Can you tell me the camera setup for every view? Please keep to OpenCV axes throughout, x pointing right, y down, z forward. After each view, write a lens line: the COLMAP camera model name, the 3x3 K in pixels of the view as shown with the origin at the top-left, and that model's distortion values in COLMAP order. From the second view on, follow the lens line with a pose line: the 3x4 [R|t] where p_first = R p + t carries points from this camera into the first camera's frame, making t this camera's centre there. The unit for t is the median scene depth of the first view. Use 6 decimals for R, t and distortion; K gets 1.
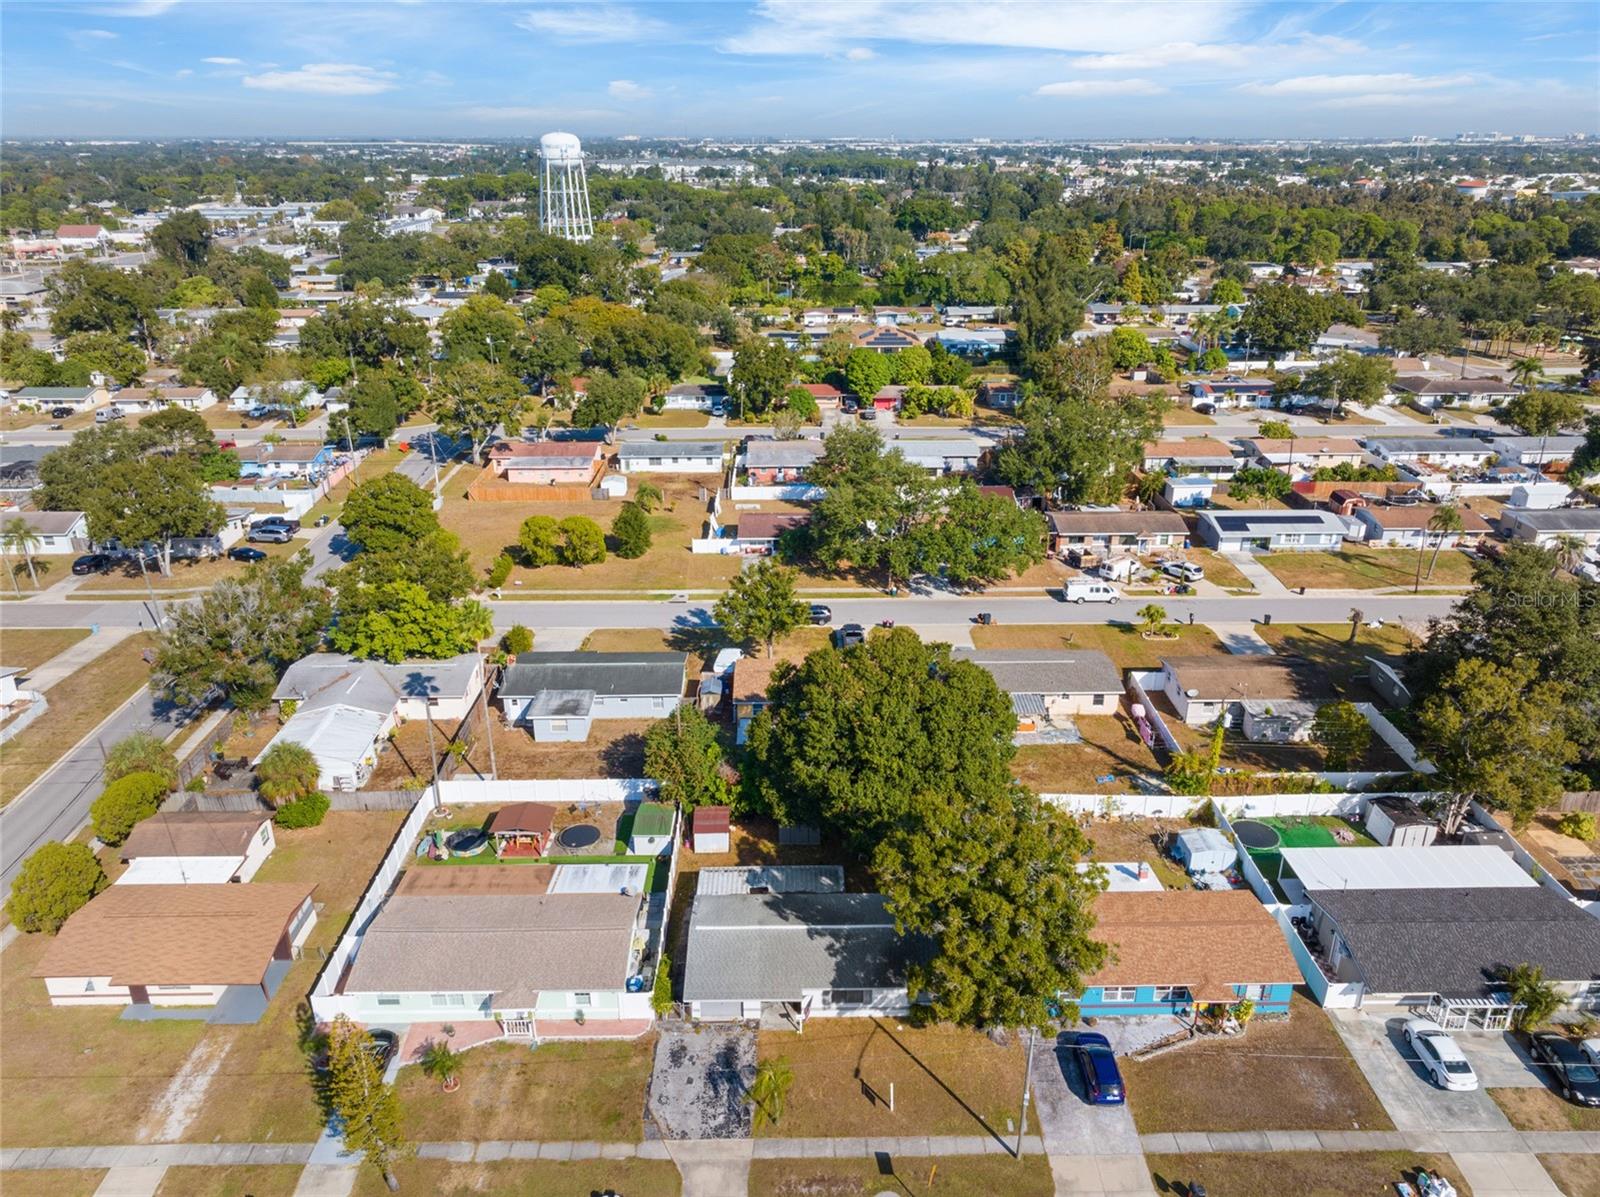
lens RADIAL K [[1141.5, 0, 800.0], [0, 1141.5, 598.5], [0, 0, 1]] dist [0.003561, -0.003134]
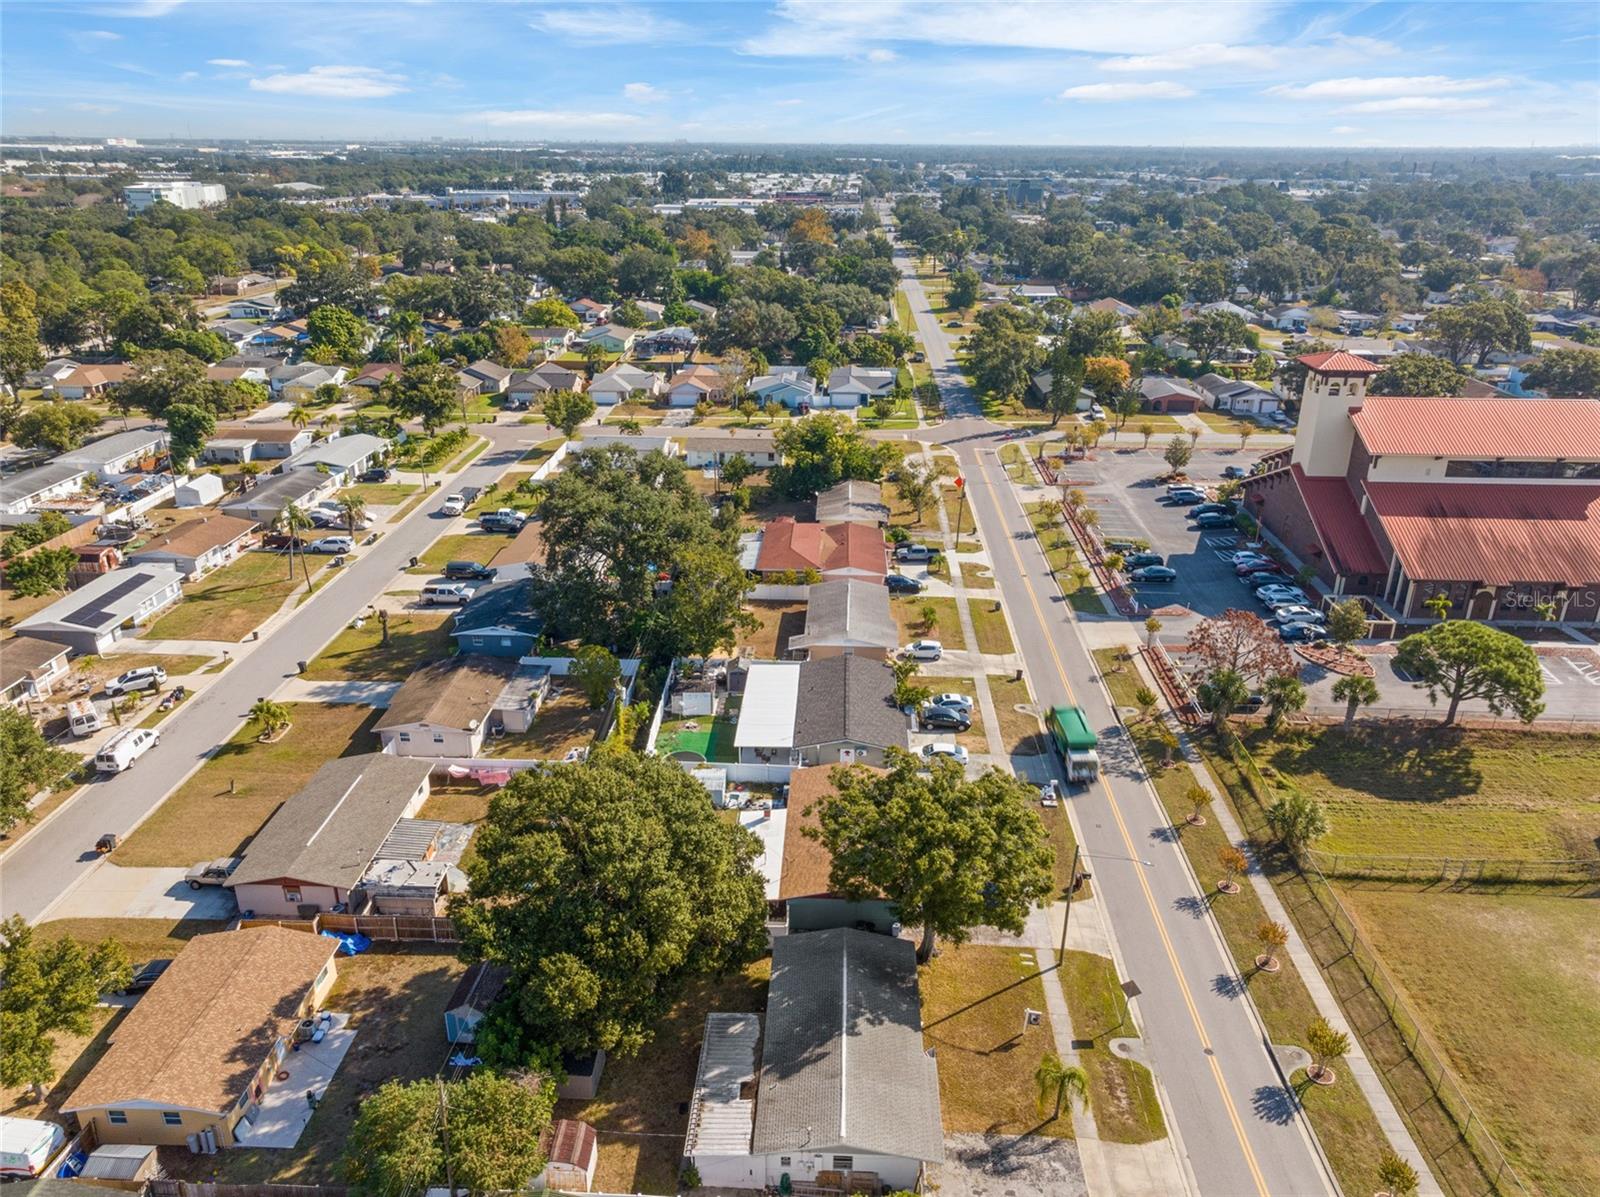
lens RADIAL K [[1119.1, 0, 804.8], [0, 1119.1, 608.9], [0, 0, 1]] dist [0.012477, -0.001205]
pose [[0.053332, -0.387679, 0.920250, -0.356263], [0.374140, 0.862190, 0.341537, -0.164937], [-0.925837, 0.326088, 0.191029, 0.395153]]
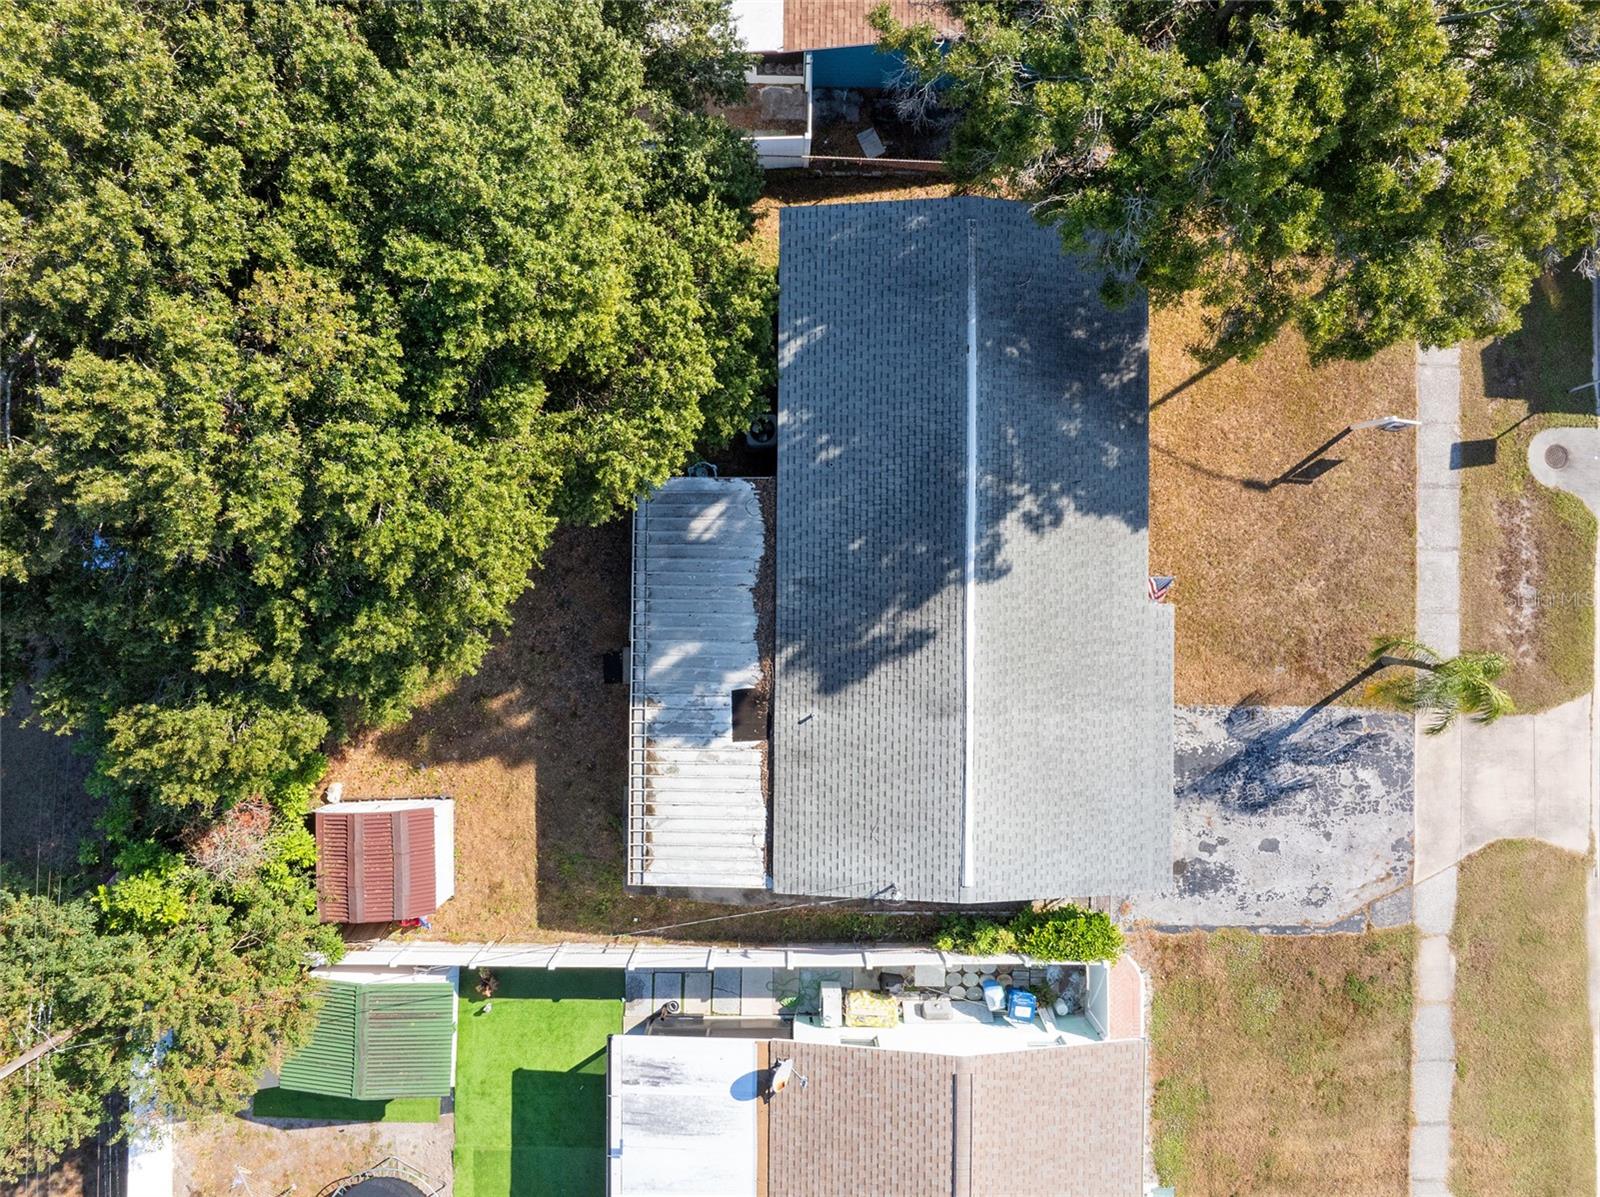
lens RADIAL K [[1148.0, 0, 798.5], [0, 1148.0, 624.3], [0, 0, 1]] dist [-0.048831, -0.000767]
pose [[0.023139, -0.999637, 0.013771, -0.007624], [0.369741, 0.021355, 0.928890, -0.042114], [-0.928847, -0.016402, 0.370101, 0.480694]]
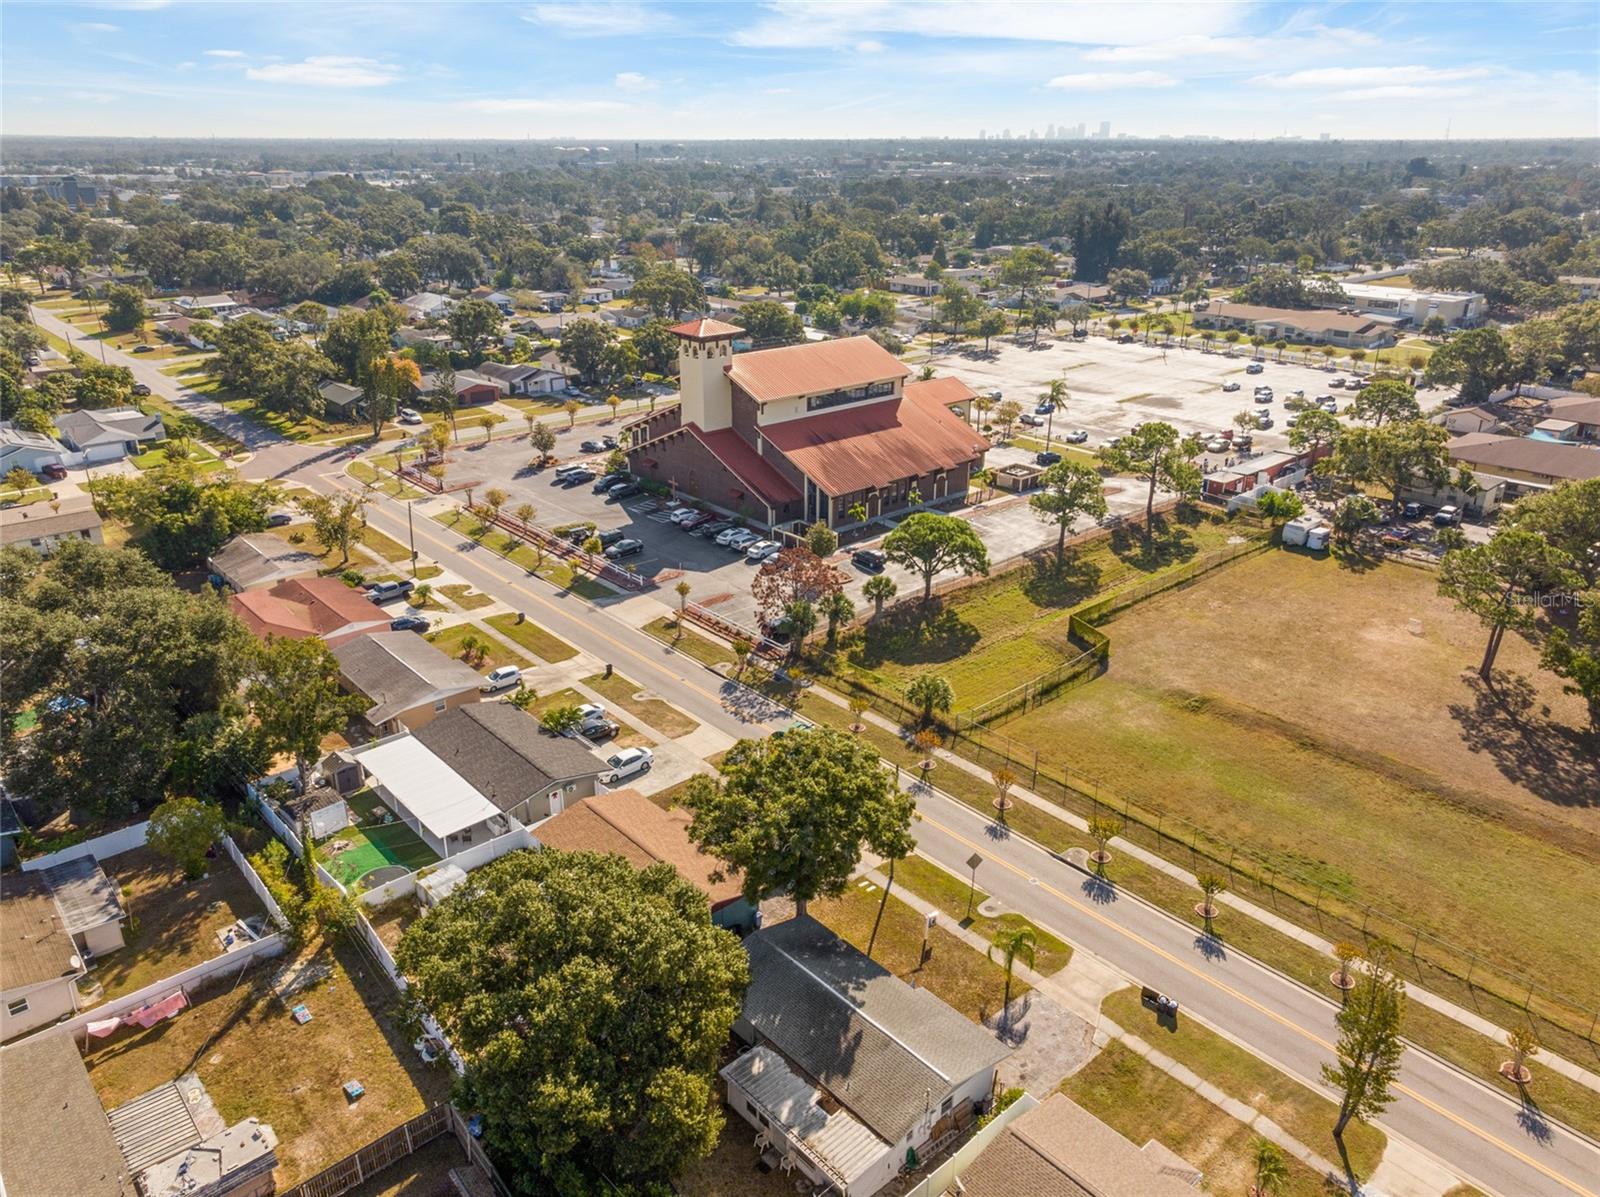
lens RADIAL K [[1132.6, 0, 800.0], [0, 1132.6, 598.5], [0, 0, 1]] dist [0.020634, -0.000974]
pose [[-0.655273, -0.287446, 0.698565, -0.267252], [0.288421, 0.759503, 0.583068, -0.268324], [-0.698162, 0.583550, -0.414776, 0.640793]]
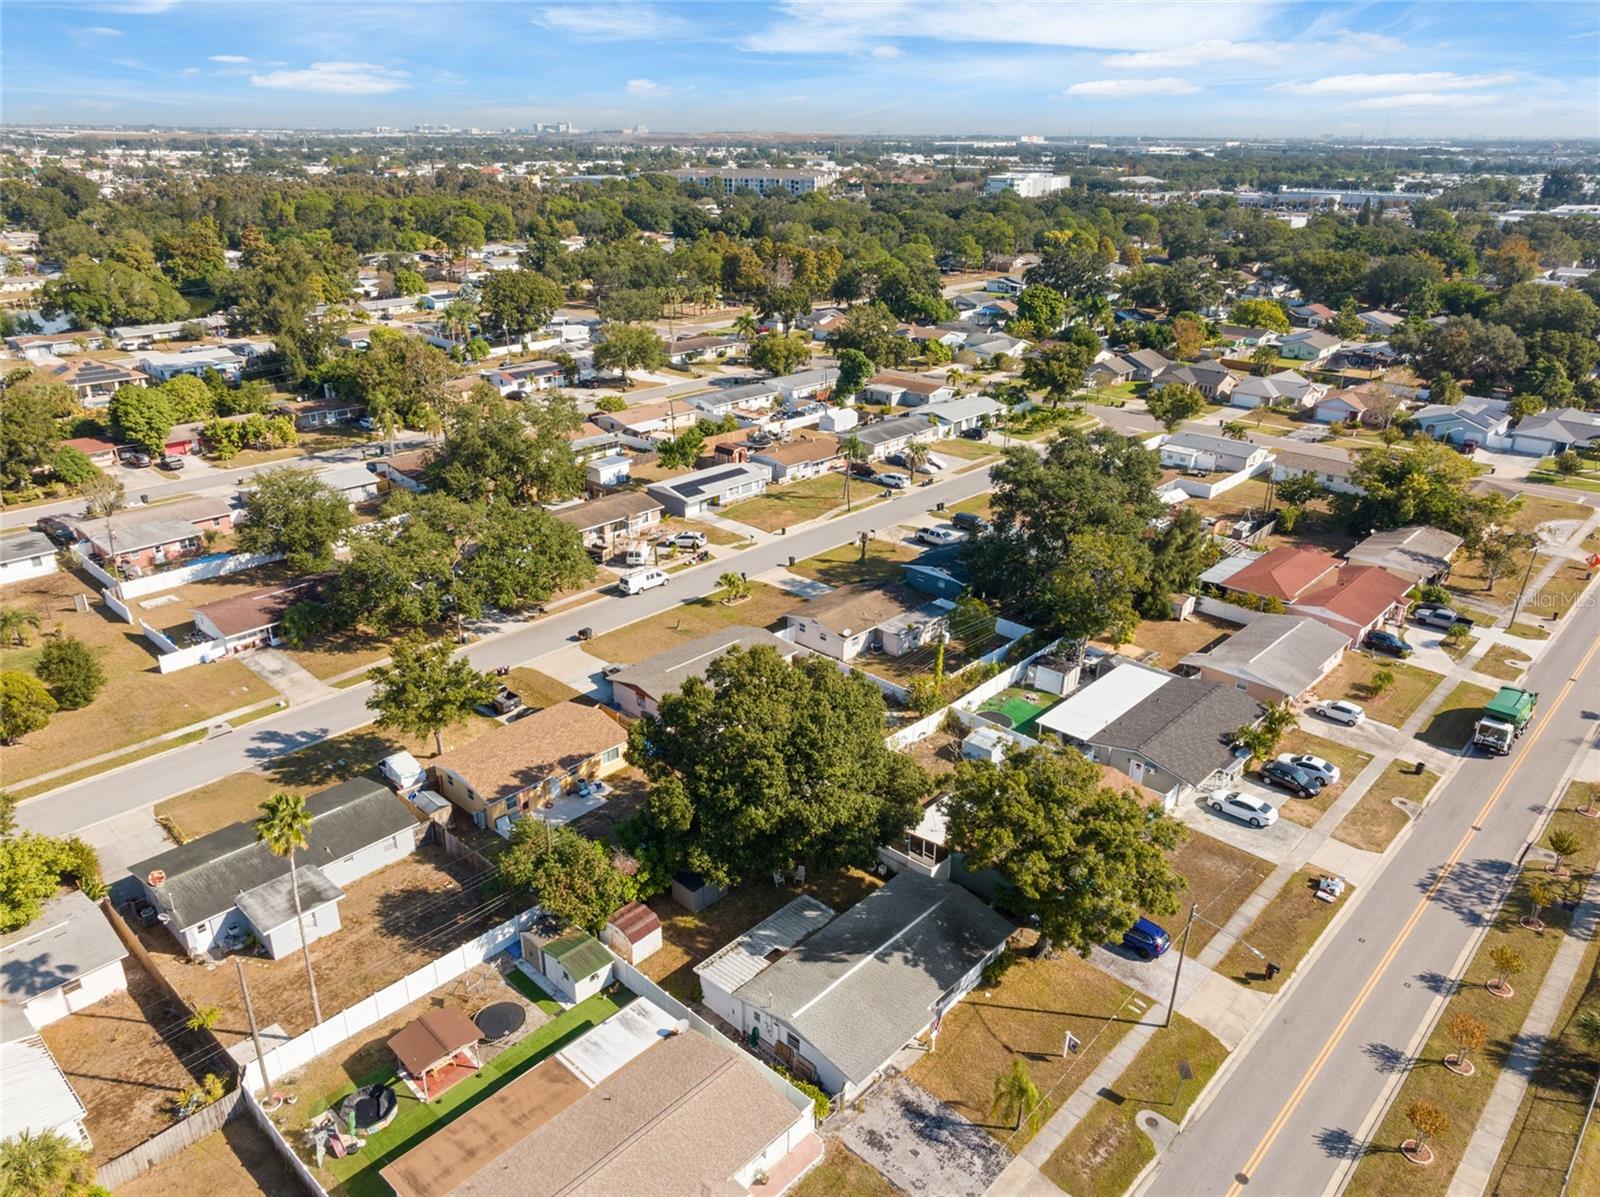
lens RADIAL K [[1119.1, 0, 804.8], [0, 1119.1, 608.9], [0, 0, 1]] dist [0.012477, -0.001205]
pose [[0.688972, -0.280099, 0.668478, -0.307451], [0.265474, 0.955737, 0.126851, -0.067121], [-0.674420, 0.090067, 0.732834, 0.167187]]
